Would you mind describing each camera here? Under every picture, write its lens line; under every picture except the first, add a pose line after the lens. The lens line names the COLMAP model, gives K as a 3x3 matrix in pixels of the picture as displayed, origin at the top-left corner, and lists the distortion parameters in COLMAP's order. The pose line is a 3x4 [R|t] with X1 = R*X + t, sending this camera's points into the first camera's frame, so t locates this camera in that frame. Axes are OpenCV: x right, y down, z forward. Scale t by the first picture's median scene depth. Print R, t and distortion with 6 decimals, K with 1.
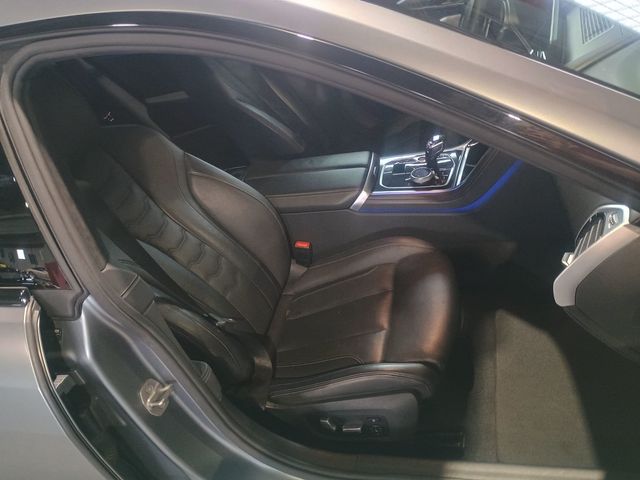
lens RADIAL K [[548.2, 0, 317.9], [0, 548.2, 233.7], [0, 0, 1]] dist [0.091293, -0.129483]
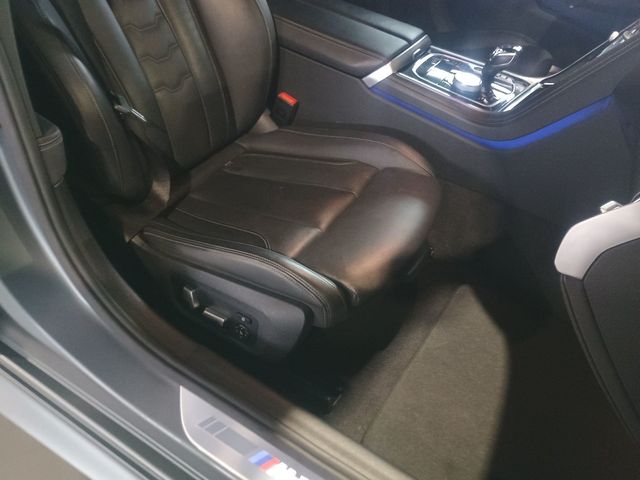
lens RADIAL K [[548.2, 0, 317.9], [0, 548.2, 233.7], [0, 0, 1]] dist [0.091293, -0.129483]
pose [[0.878139, 0.478346, 0.007608, 0.112956], [-0.475794, 0.871574, 0.118230, 0.088353], [0.049924, -0.107442, 0.992957, 0.243039]]
